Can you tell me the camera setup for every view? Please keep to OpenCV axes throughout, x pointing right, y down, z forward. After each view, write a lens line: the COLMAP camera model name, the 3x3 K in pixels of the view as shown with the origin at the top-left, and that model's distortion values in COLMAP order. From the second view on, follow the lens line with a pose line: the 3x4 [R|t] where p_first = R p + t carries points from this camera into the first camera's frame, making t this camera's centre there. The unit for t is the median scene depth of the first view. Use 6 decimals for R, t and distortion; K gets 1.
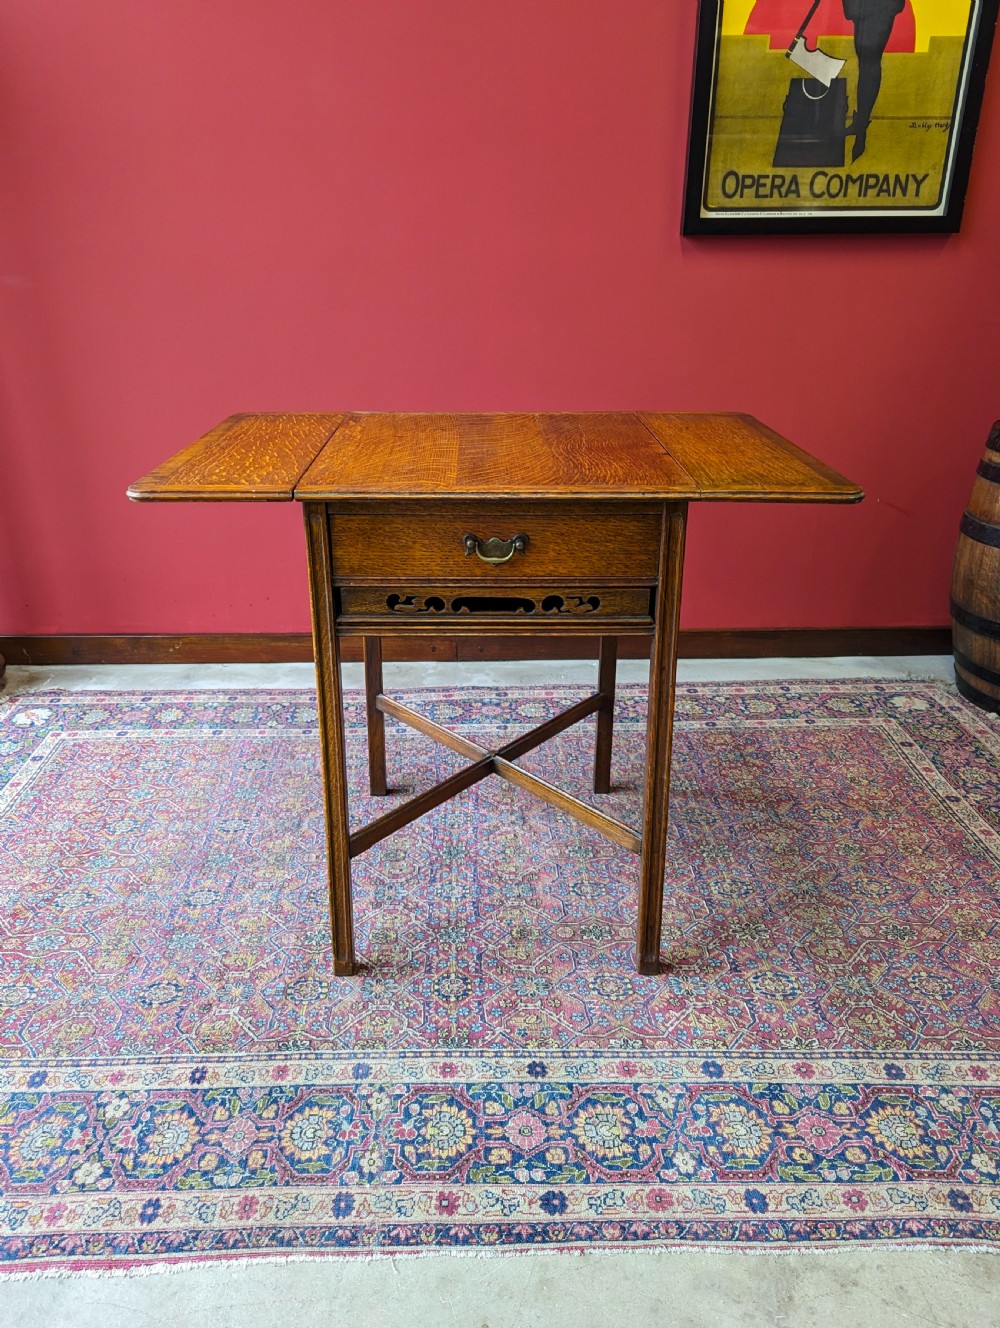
lens RADIAL K [[1061.5, 0, 492.5], [0, 1061.5, 628.9], [0, 0, 1]] dist [0.052934, -0.054683]
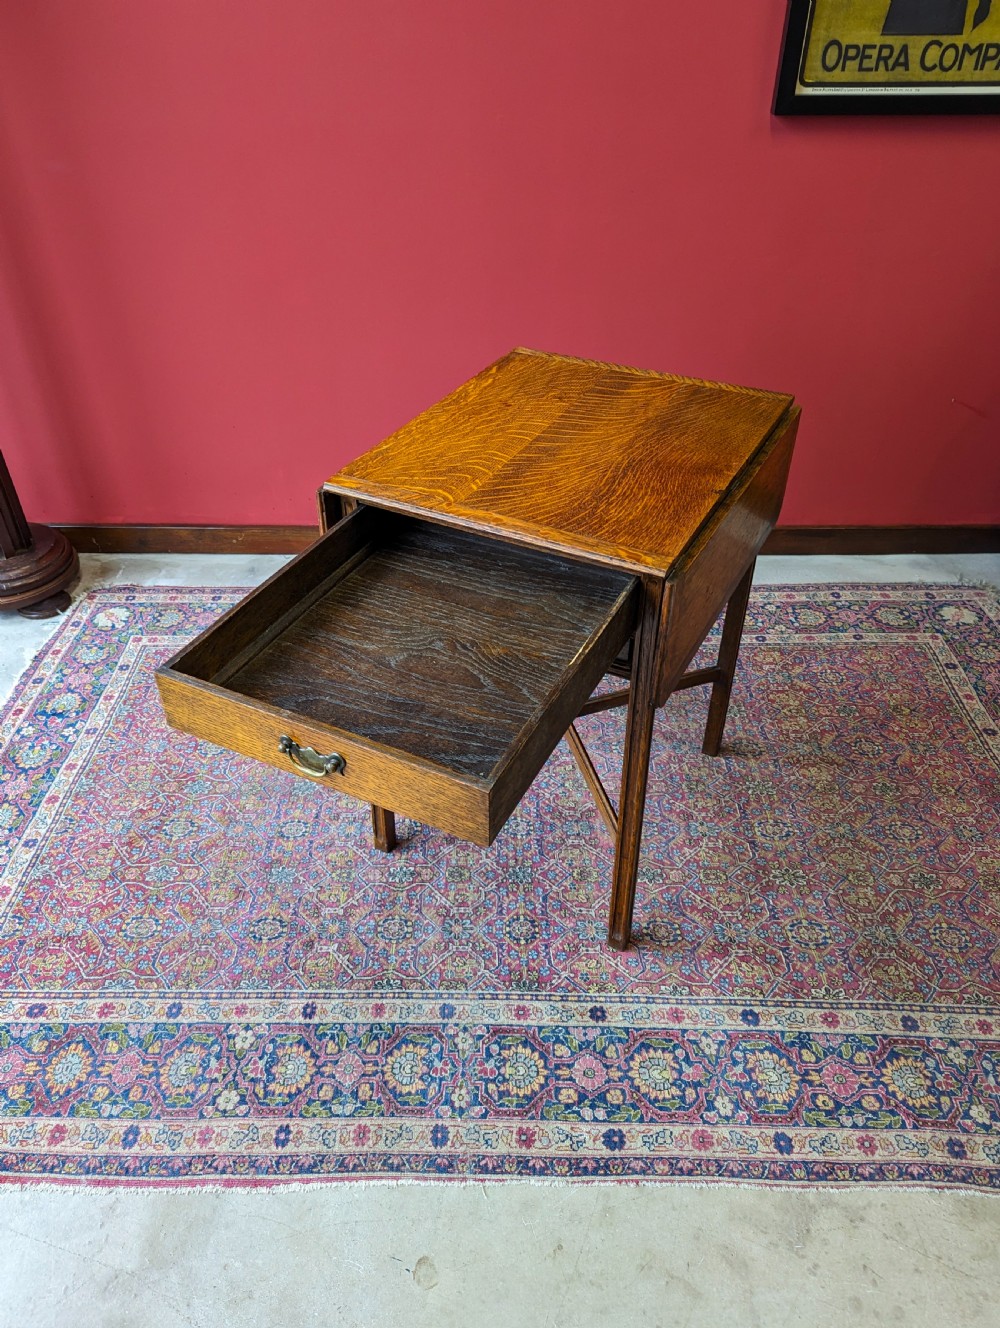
lens RADIAL K [[1061.5, 0, 480.8], [0, 1061.5, 668.5], [0, 0, 1]] dist [0.052934, -0.054683]
pose [[0.999343, 0.019187, -0.030751, -0.057722], [-0.010425, 0.964700, 0.263145, -0.256758], [0.034714, -0.262652, 0.964266, -0.023323]]
